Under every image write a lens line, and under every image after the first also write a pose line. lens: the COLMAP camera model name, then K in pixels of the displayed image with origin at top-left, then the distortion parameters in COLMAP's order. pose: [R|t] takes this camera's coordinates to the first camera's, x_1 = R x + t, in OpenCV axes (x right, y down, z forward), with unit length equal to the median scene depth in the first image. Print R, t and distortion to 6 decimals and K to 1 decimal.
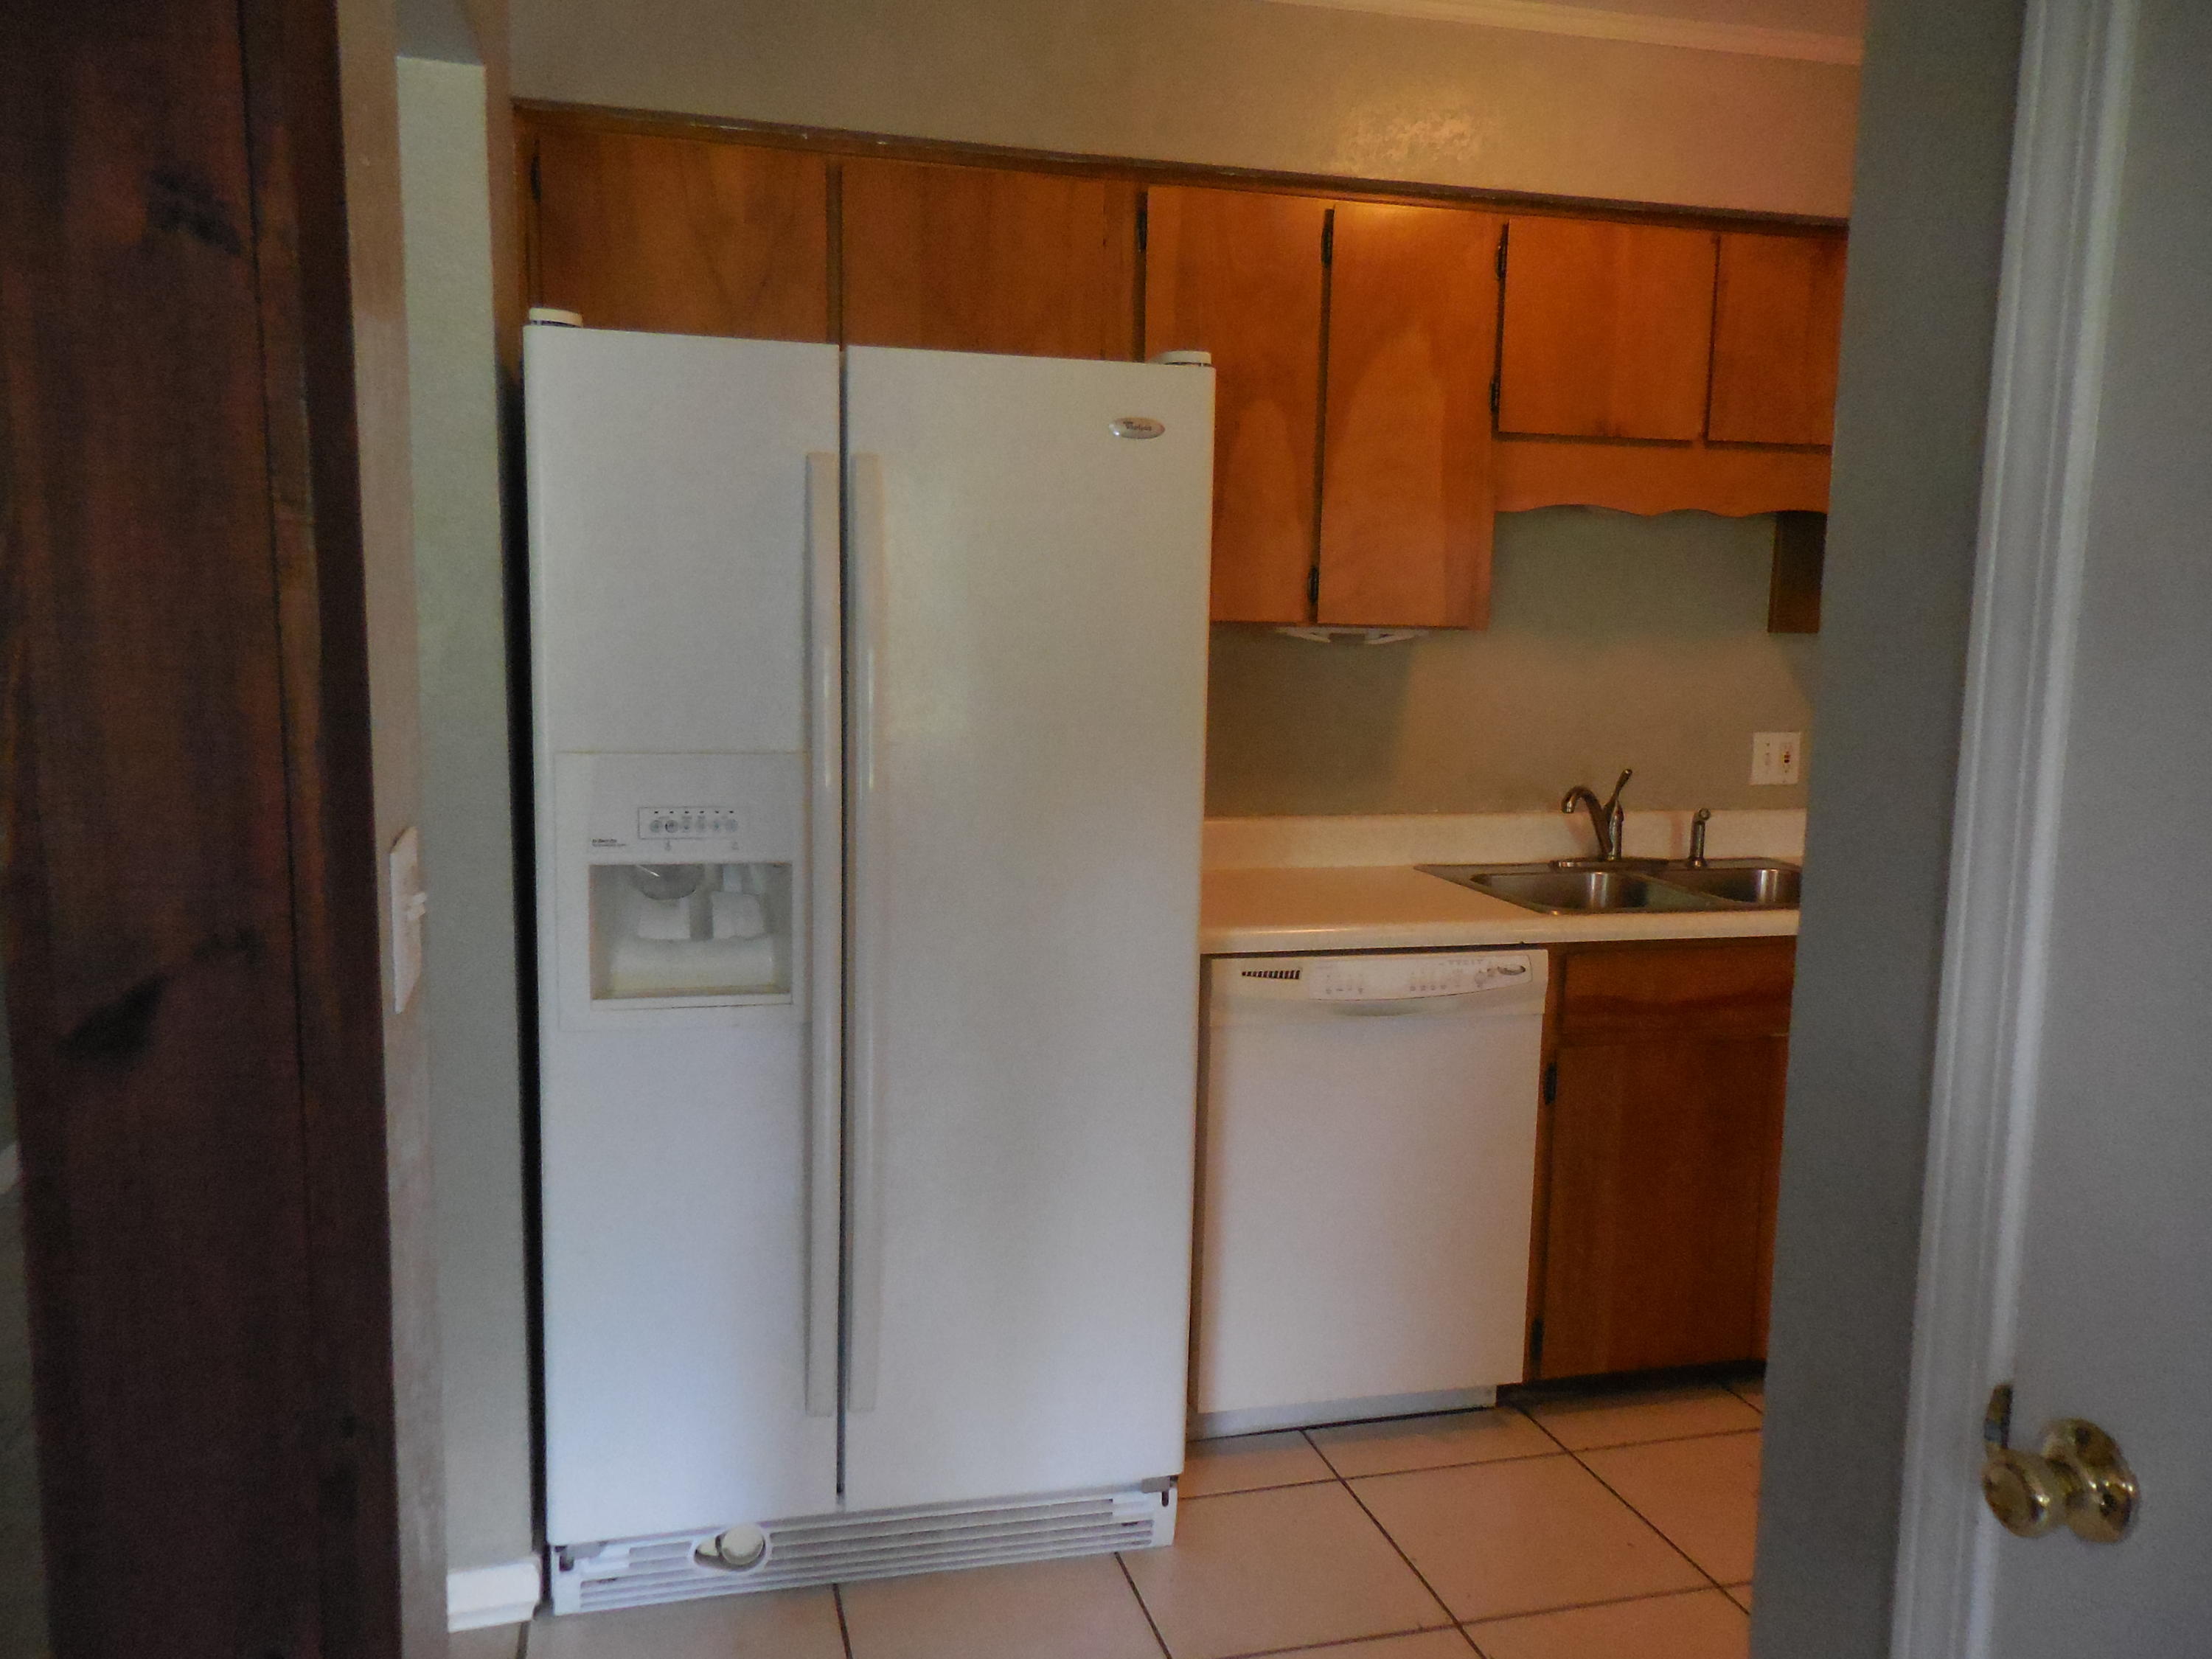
lens RADIAL K [[1674.6, 0, 1106.0], [0, 1674.6, 829.5], [0, 0, 1]] dist [0.004550, 0.000698]
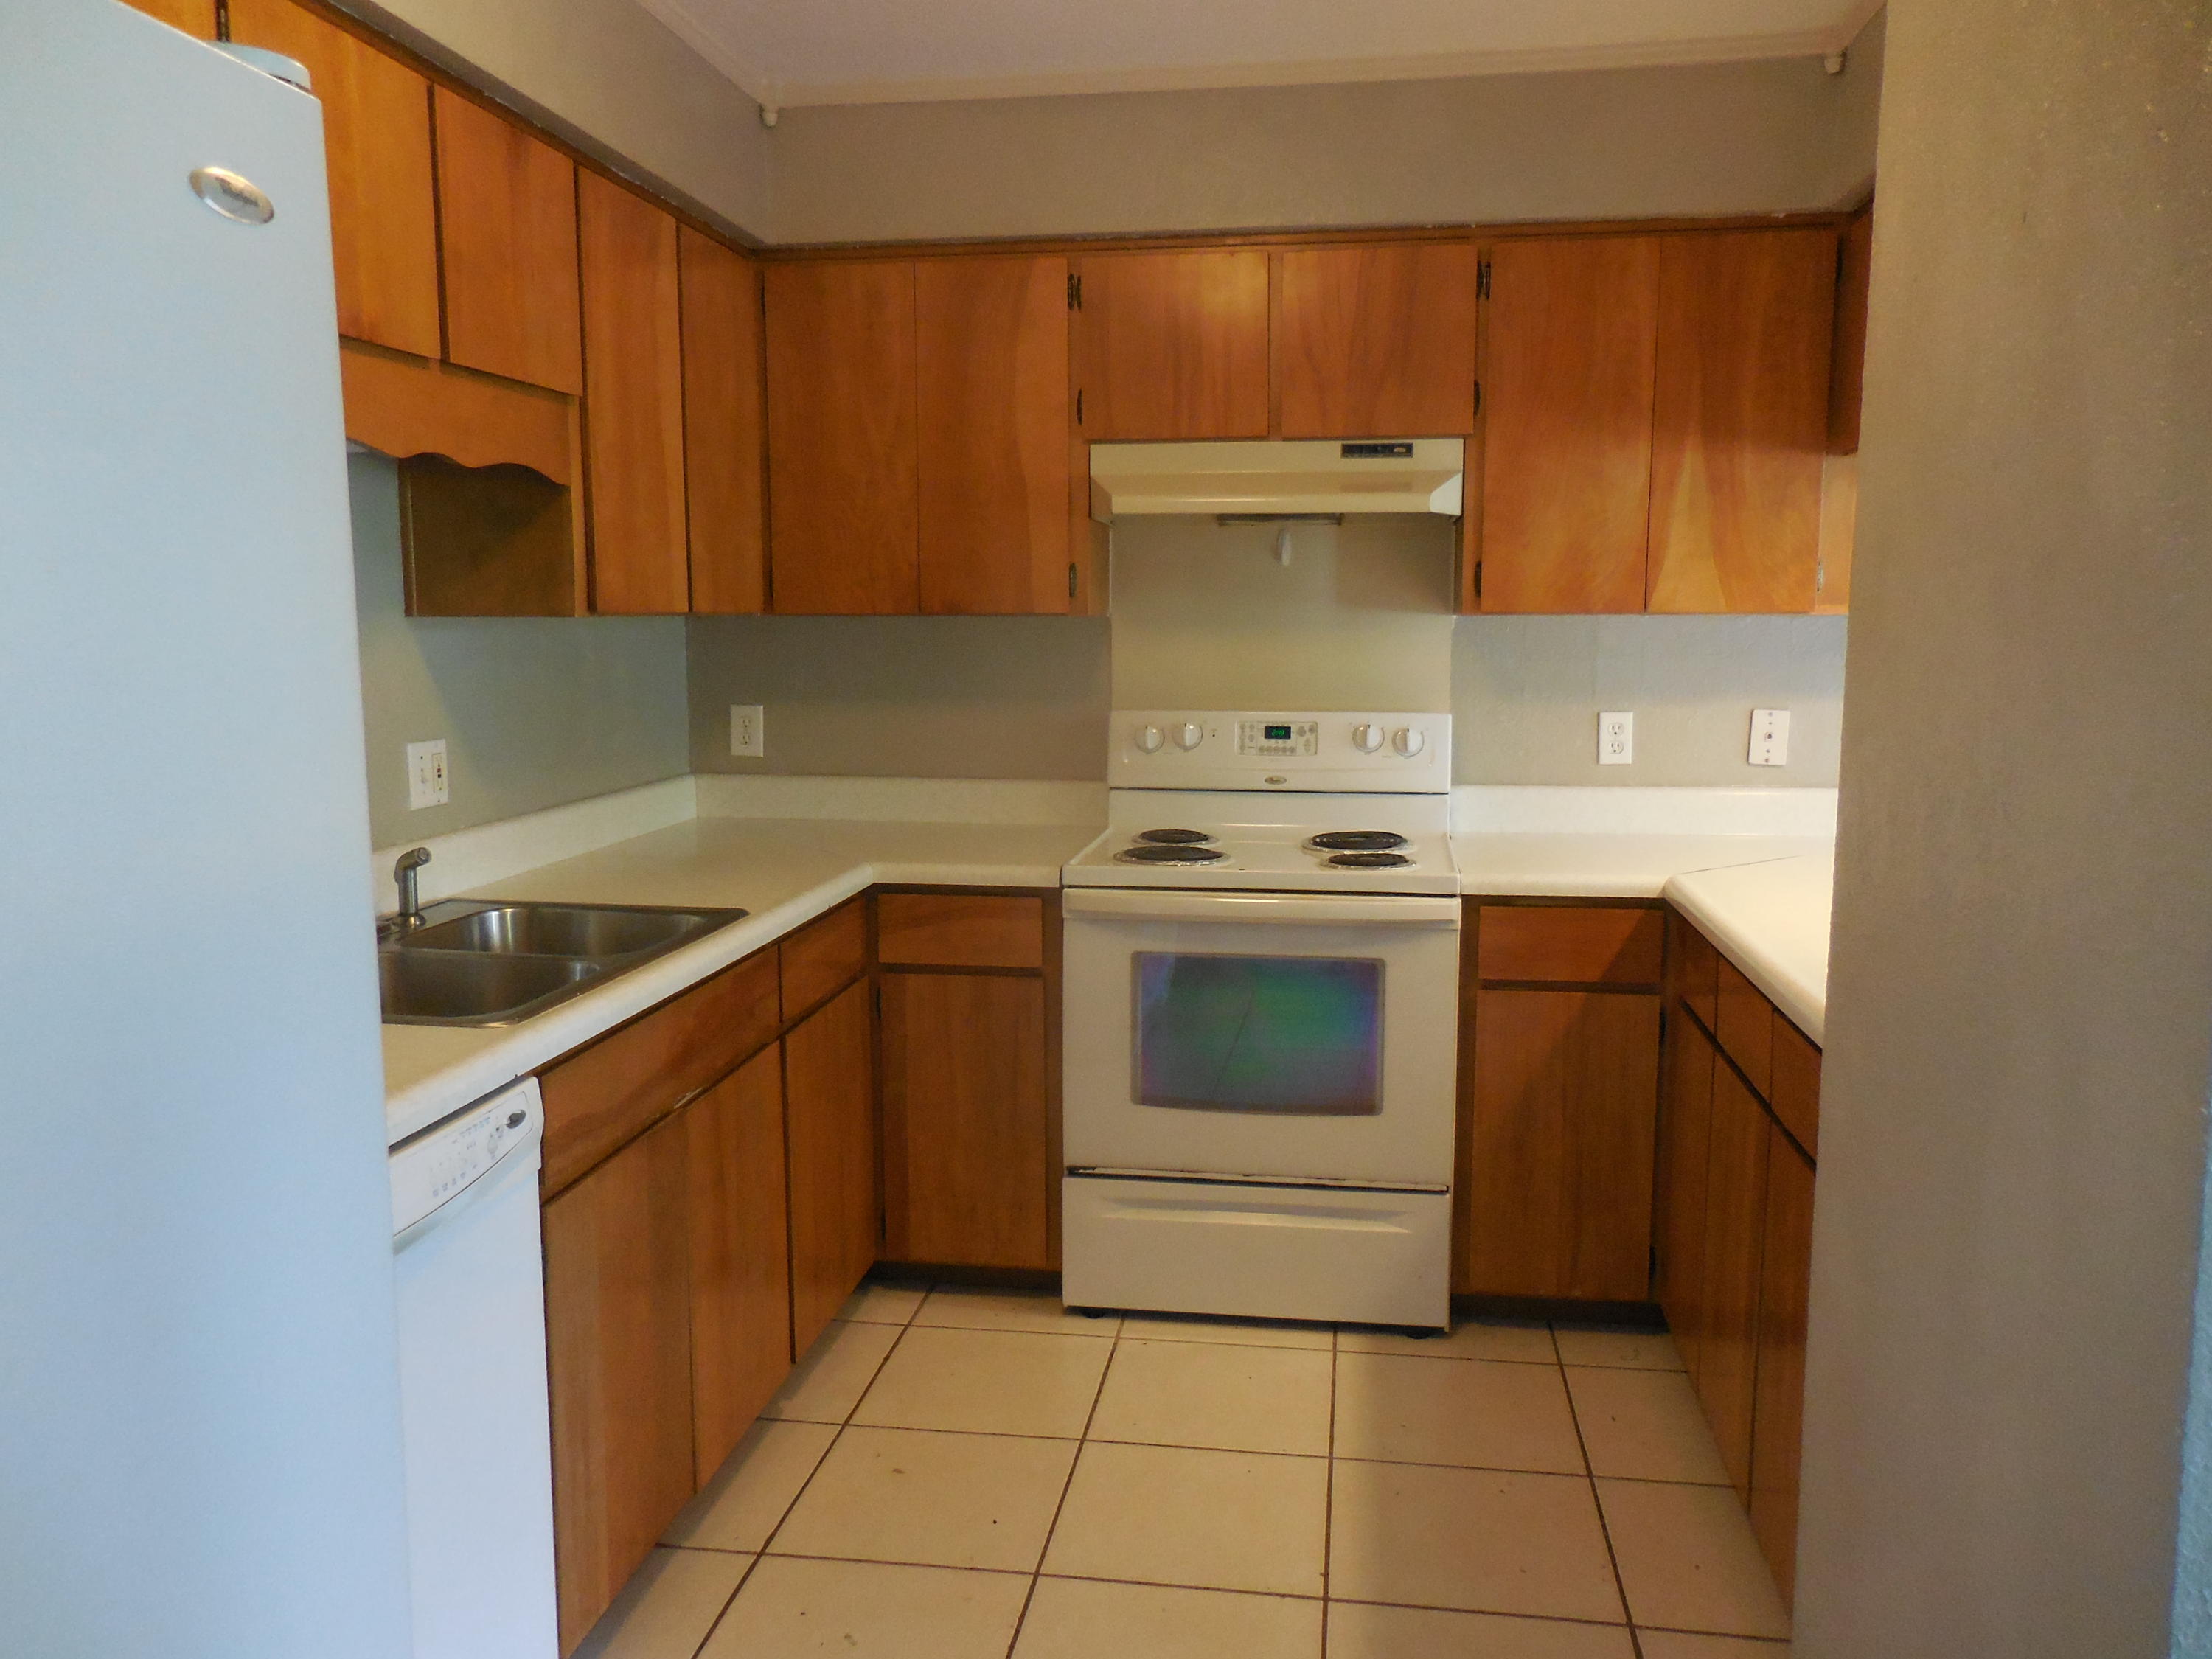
lens RADIAL K [[1674.6, 0, 1106.0], [0, 1674.6, 829.5], [0, 0, 1]] dist [0.004550, 0.000698]
pose [[0.402151, -0.136190, 0.905388, -0.231384], [0.126463, 0.987659, 0.092394, -0.057290], [-0.906797, 0.077342, 0.414411, 0.435677]]
